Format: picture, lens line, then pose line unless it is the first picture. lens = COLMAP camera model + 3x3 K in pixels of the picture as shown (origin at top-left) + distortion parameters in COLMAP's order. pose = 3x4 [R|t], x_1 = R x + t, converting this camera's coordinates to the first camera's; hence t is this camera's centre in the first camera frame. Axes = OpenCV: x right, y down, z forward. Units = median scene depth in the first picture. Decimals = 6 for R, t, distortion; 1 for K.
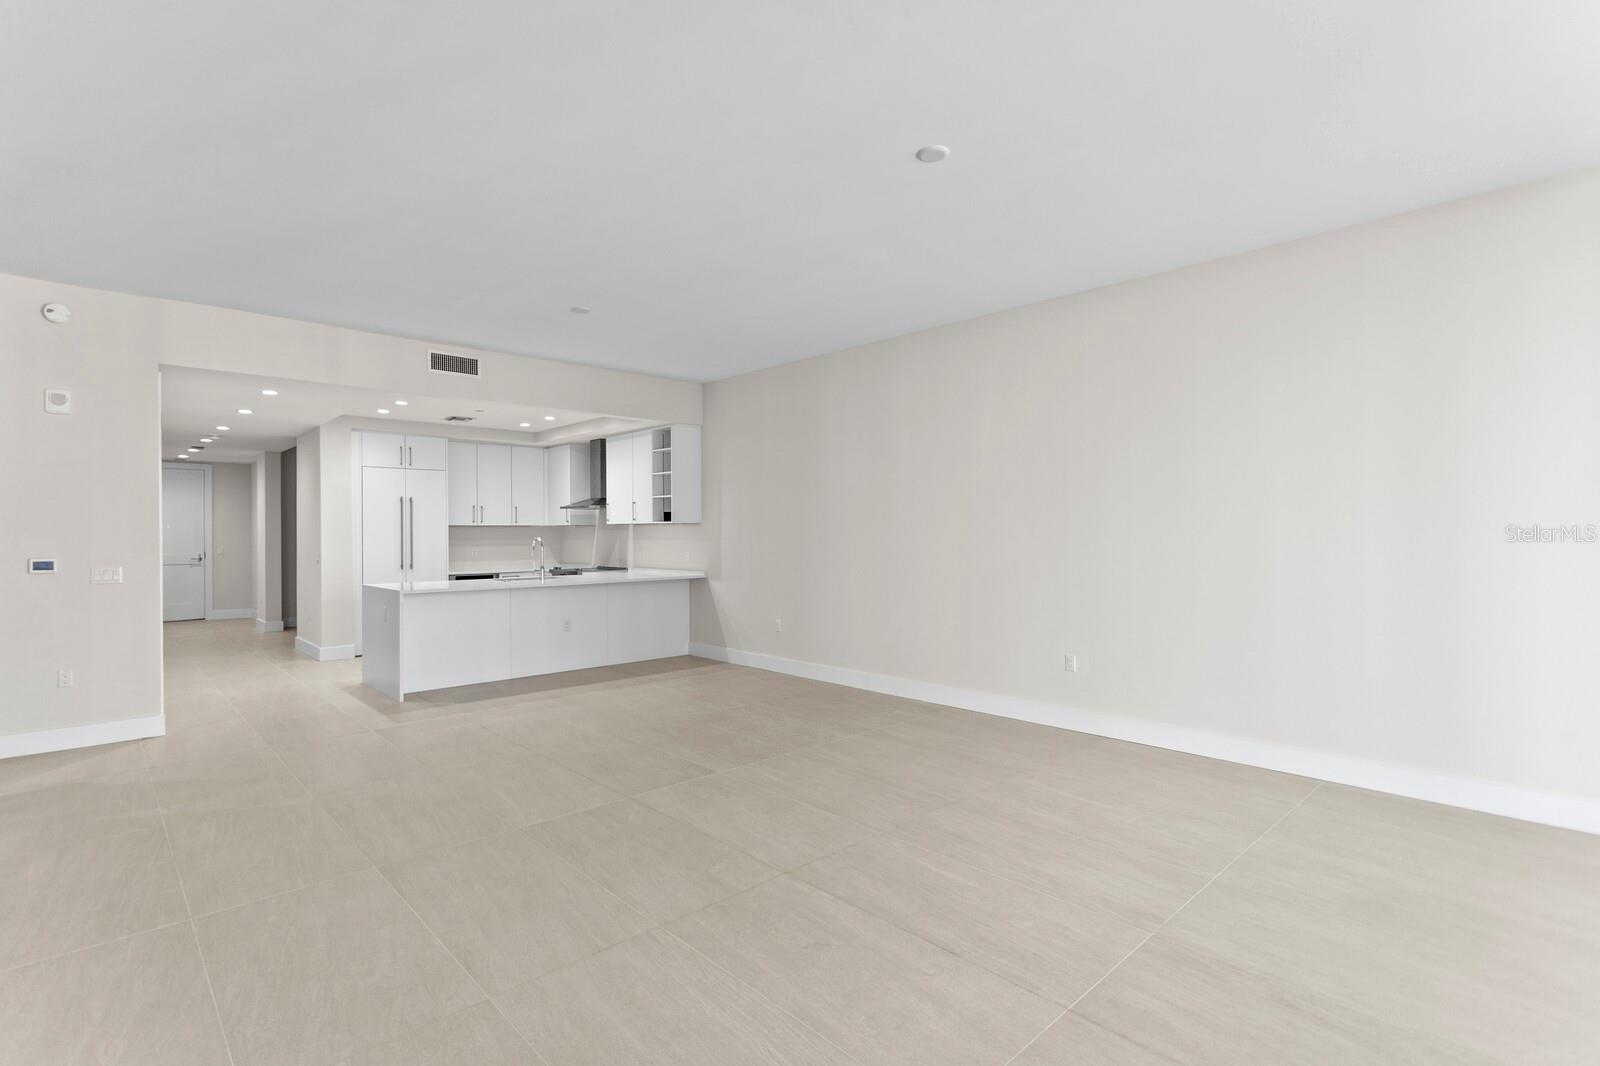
lens RADIAL K [[778.3, 0, 797.2], [0, 778.3, 535.3], [0, 0, 1]] dist [-0.000001, -0.000344]
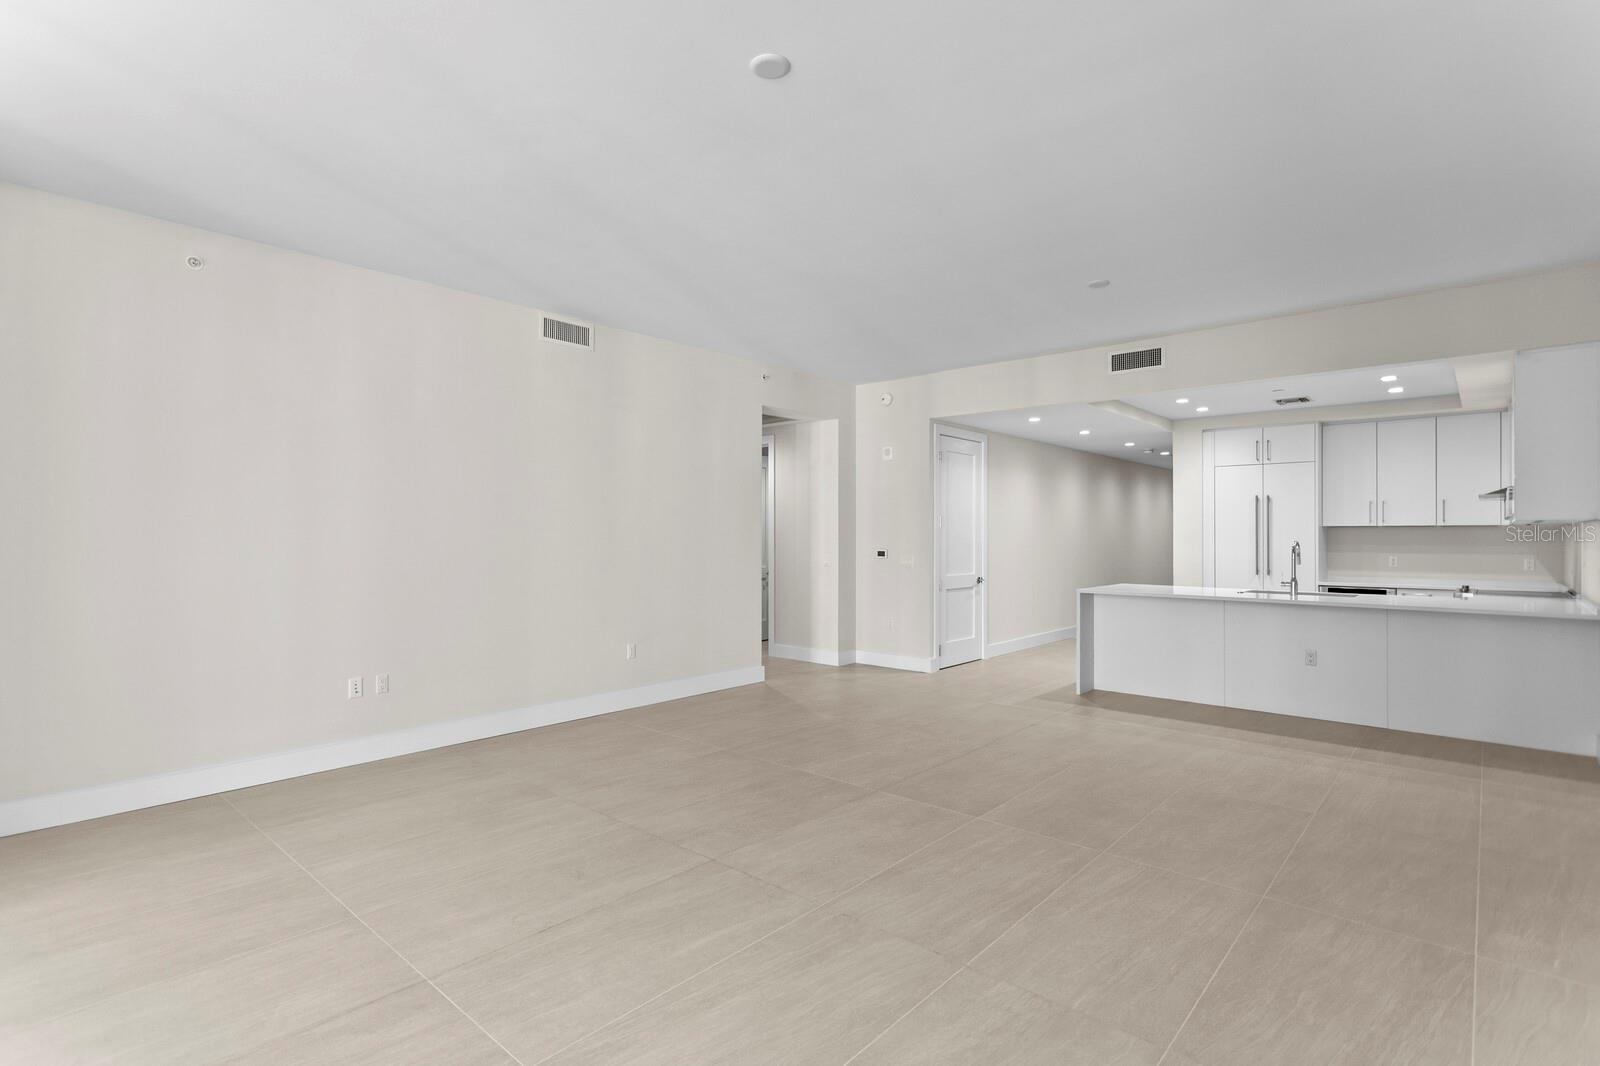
lens RADIAL K [[778.3, 0, 753.7], [0, 778.3, 533.0], [0, 0, 1]] dist [-0.000001, -0.000344]
pose [[0.044983, 0.001797, -0.998986, 0.430943], [-0.005938, 0.999981, 0.001531, -0.003762], [0.998970, 0.005863, 0.044993, 0.417951]]
